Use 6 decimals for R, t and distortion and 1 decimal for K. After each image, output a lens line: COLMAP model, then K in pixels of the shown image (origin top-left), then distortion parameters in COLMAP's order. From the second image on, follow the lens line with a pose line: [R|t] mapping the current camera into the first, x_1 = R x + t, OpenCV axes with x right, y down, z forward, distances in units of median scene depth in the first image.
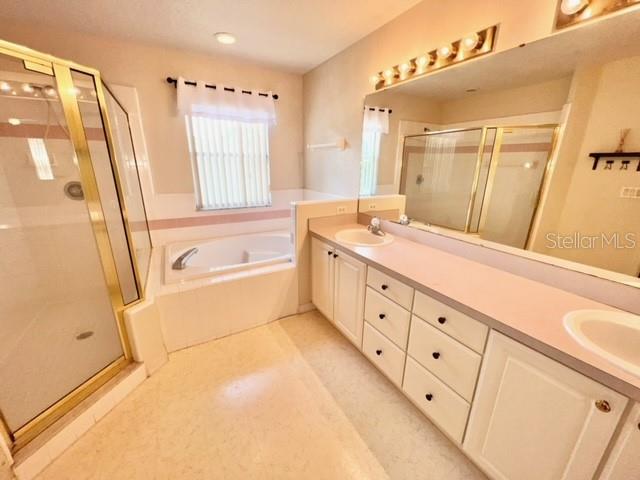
lens RADIAL K [[256.2, 0, 320.0], [0, 256.2, 241.8], [0, 0, 1]] dist [-0.003618, -0.000129]
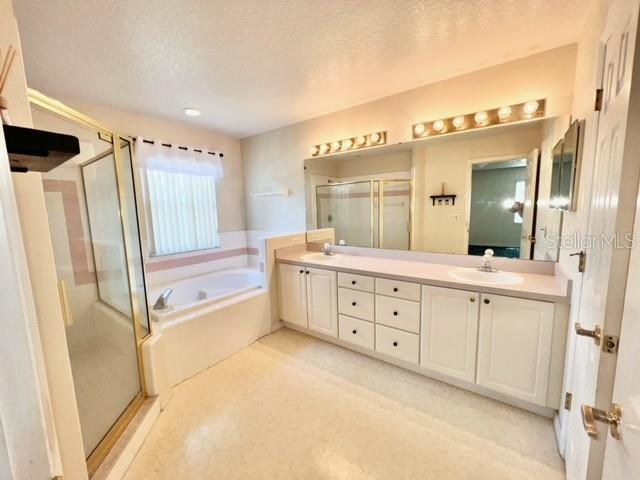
lens RADIAL K [[256.2, 0, 320.0], [0, 256.2, 241.8], [0, 0, 1]] dist [-0.003618, -0.000129]
pose [[0.915091, -0.086365, 0.393890, -0.285928], [0.153003, 0.978116, -0.140996, 0.071048], [-0.373092, 0.189290, 0.908279, -0.192871]]
